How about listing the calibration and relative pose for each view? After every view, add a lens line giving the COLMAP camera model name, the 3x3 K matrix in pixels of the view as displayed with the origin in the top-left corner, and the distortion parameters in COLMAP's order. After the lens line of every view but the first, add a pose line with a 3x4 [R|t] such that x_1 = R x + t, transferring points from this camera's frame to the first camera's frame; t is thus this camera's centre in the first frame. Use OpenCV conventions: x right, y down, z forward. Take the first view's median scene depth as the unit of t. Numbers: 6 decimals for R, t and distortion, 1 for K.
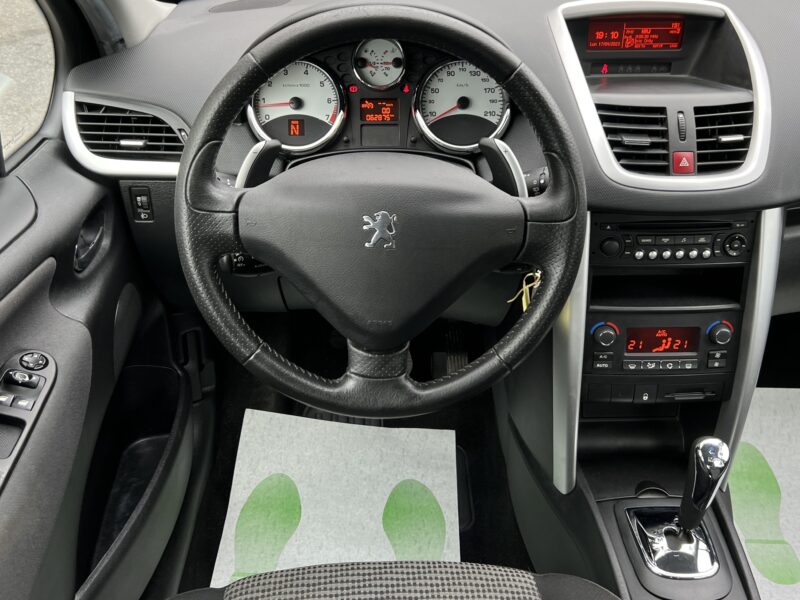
lens RADIAL K [[835.4, 0, 400.8], [0, 835.4, 306.0], [0, 0, 1]] dist [0.020448, 0.000000]
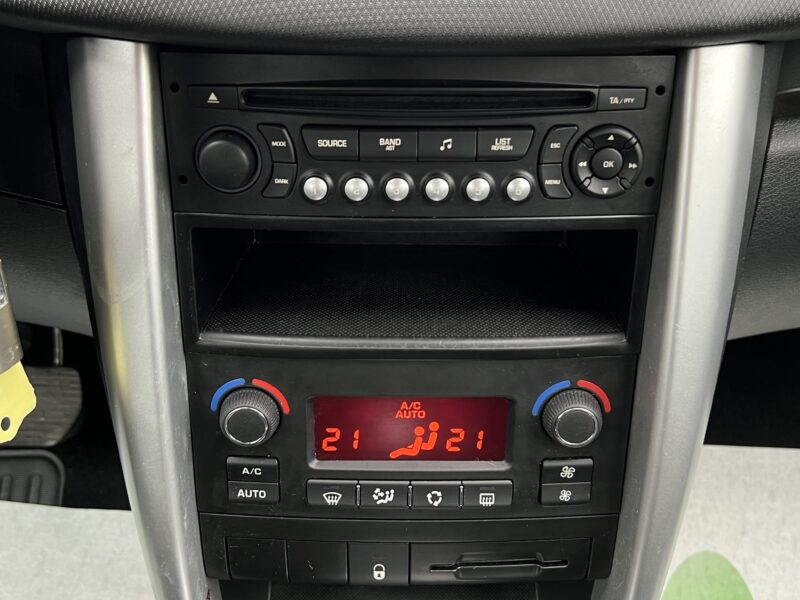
lens RADIAL K [[896.7, 0, 400.4], [0, 896.7, 320.8], [0, 0, 1]] dist [0.099800, 0.000000]
pose [[0.999783, 0.019876, -0.006208, 0.315759], [-0.019432, 0.997704, 0.064877, -0.031745], [0.007483, -0.064743, 0.997874, 0.629791]]
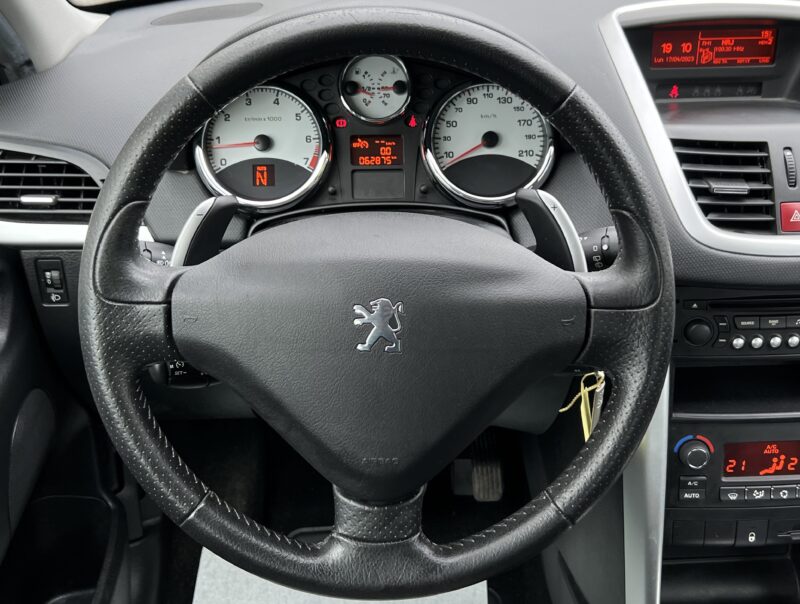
lens RADIAL K [[997.9, 0, 429.7], [0, 997.9, 294.9], [0, 0, 1]] dist [0.018978, 0.000000]
pose [[0.999636, -0.016945, 0.021015, 0.000466], [0.018511, 0.996883, -0.076698, -0.040180], [-0.019650, 0.077059, 0.996833, 0.136874]]
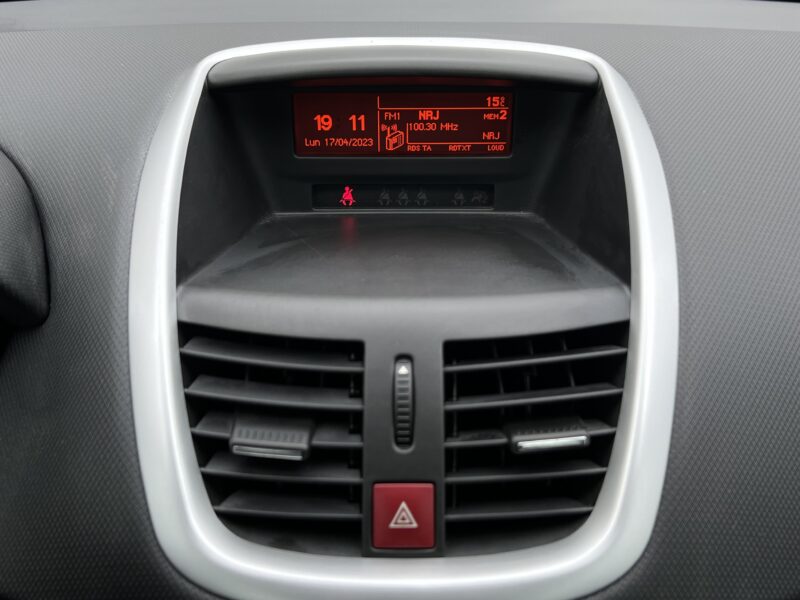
lens RADIAL K [[896.7, 0, 406.3], [0, 896.7, 328.5], [0, 0, 1]] dist [0.099800, 0.000000]
pose [[0.999931, 0.009637, -0.006724, 0.320732], [-0.010083, 0.997507, -0.069839, -0.206828], [0.006034, 0.069902, 0.997536, 0.606776]]
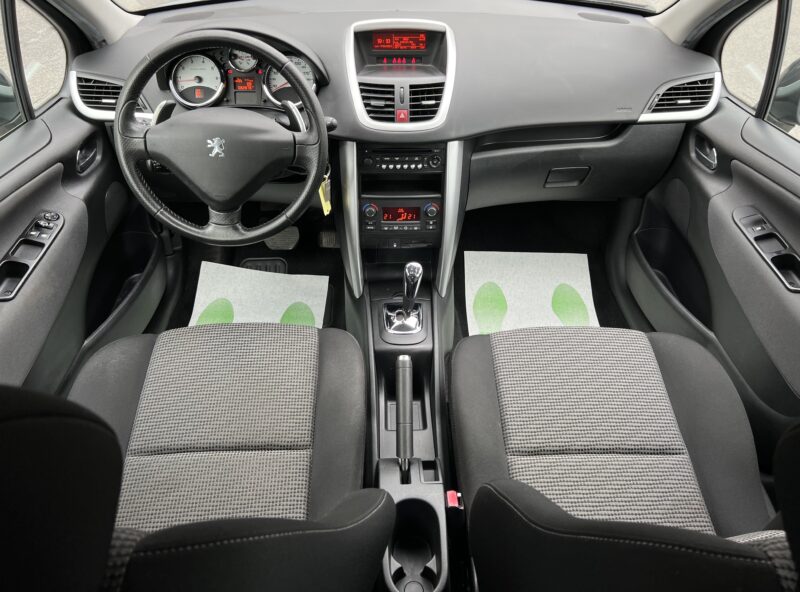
lens RADIAL K [[594.0, 0, 398.4], [0, 594.0, 298.7], [0, 0, 1]] dist [0.028260, -0.033404]
pose [[0.999845, 0.004918, 0.016907, 0.291054], [-0.006979, 0.992245, 0.124099, 0.065082], [-0.016165, -0.124198, 0.992126, -0.347691]]
